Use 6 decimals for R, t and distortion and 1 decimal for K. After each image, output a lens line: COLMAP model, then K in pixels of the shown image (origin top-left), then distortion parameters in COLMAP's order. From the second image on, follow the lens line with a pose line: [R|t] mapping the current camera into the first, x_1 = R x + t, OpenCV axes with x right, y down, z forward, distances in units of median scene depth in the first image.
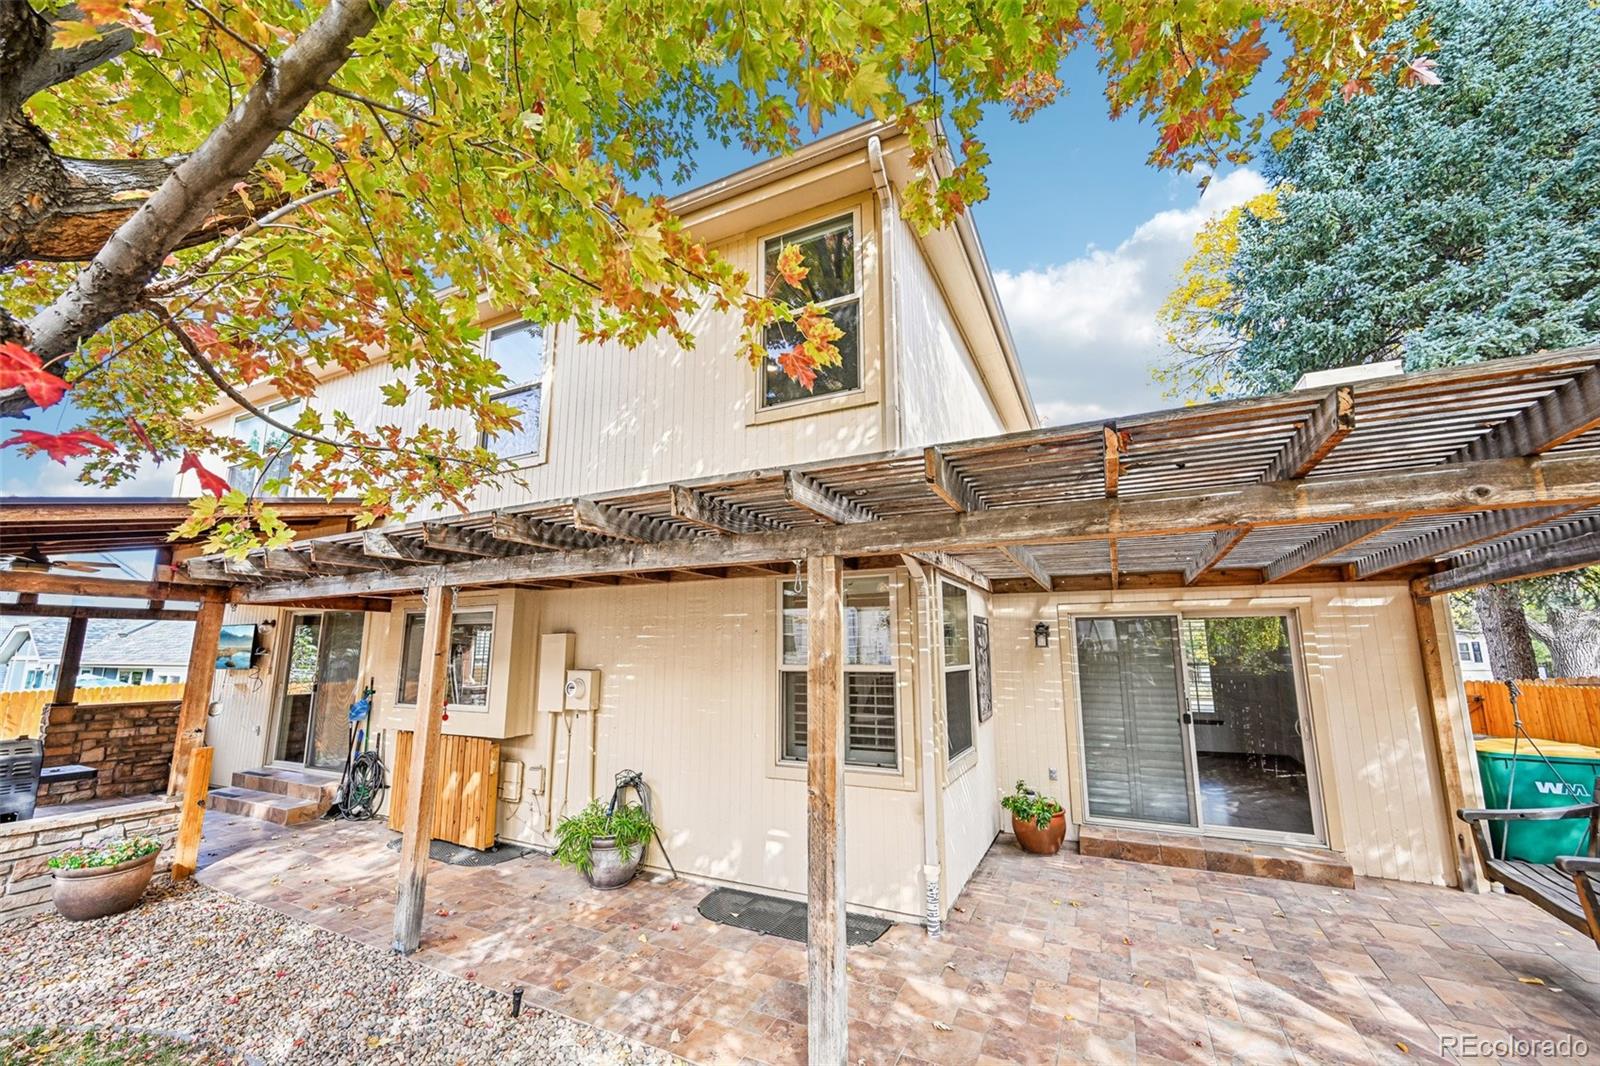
lens RADIAL K [[621.3, 0, 810.2], [0, 621.3, 546.8], [0, 0, 1]] dist [-0.002074, 0.001527]
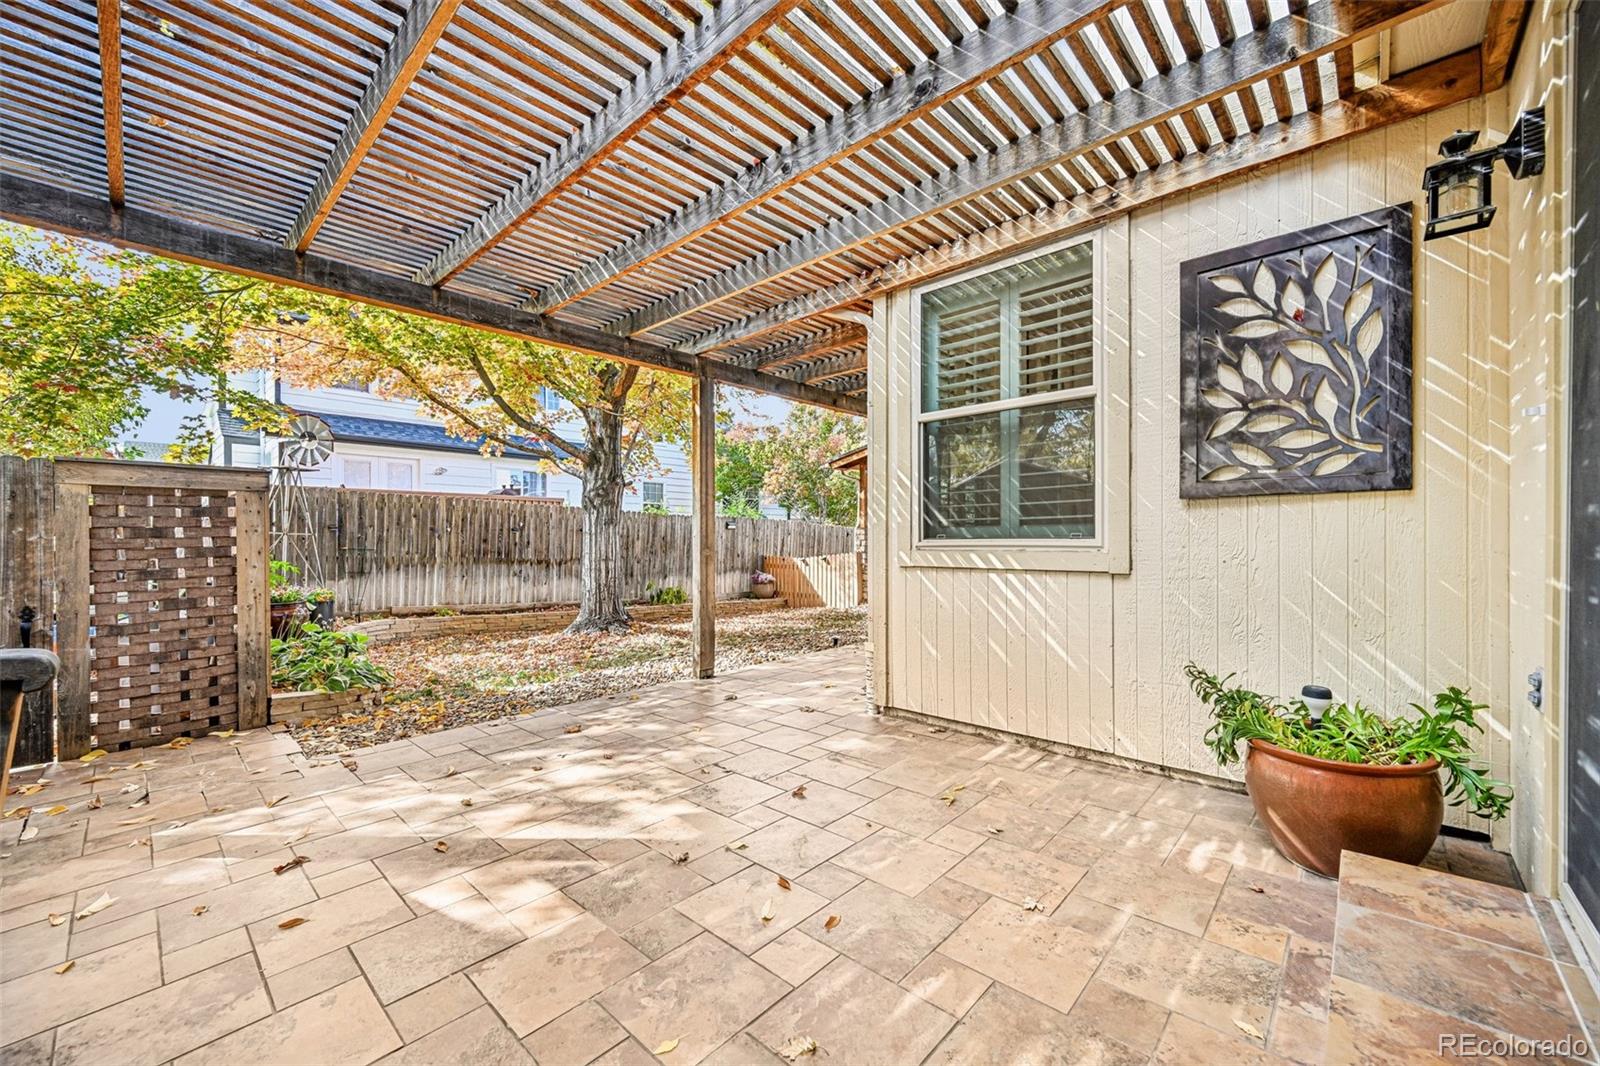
lens RADIAL K [[621.3, 0, 793.2], [0, 621.3, 540.1], [0, 0, 1]] dist [-0.002074, 0.001527]
pose [[-0.294374, 0.003515, -0.955684, 0.898379], [0.167732, 0.984661, -0.048044, 0.326322], [0.940856, -0.174442, -0.290449, 0.978601]]
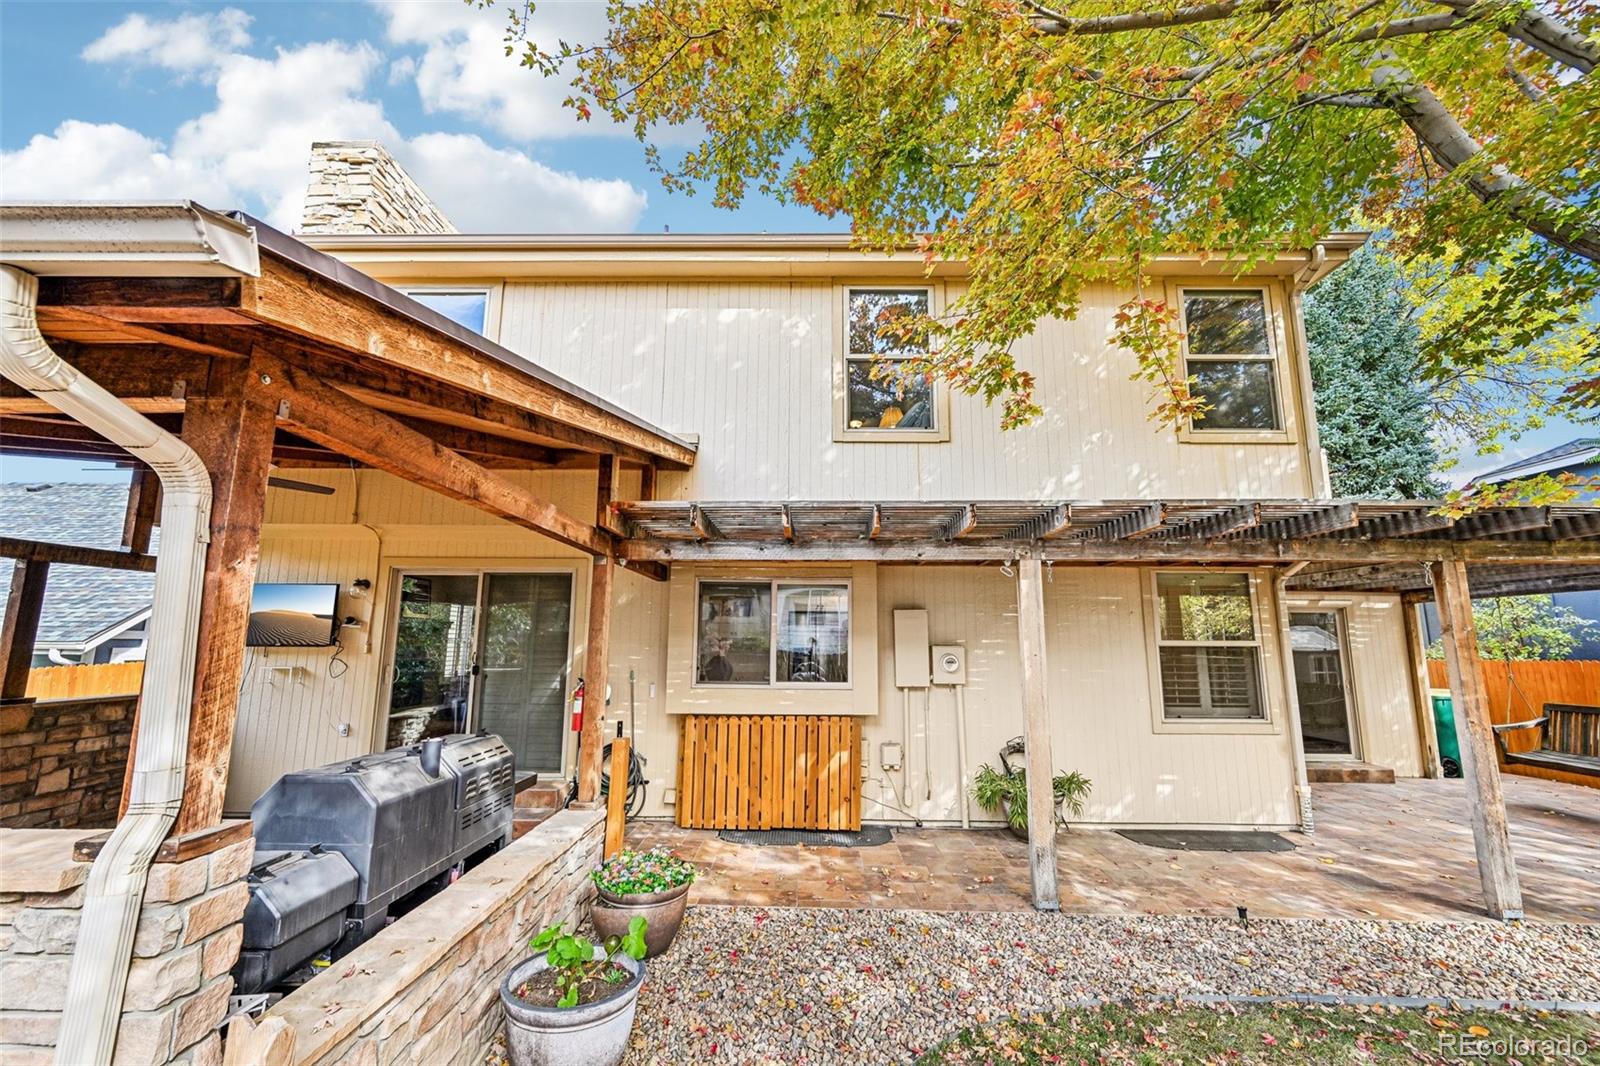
lens RADIAL K [[621.3, 0, 805.4], [0, 621.3, 548.9], [0, 0, 1]] dist [-0.002074, 0.001527]
pose [[0.904965, 0.071621, 0.419415, -1.165882], [-0.080053, 0.996787, 0.002513, 0.062291], [-0.417888, -0.035850, 0.907791, 0.193120]]
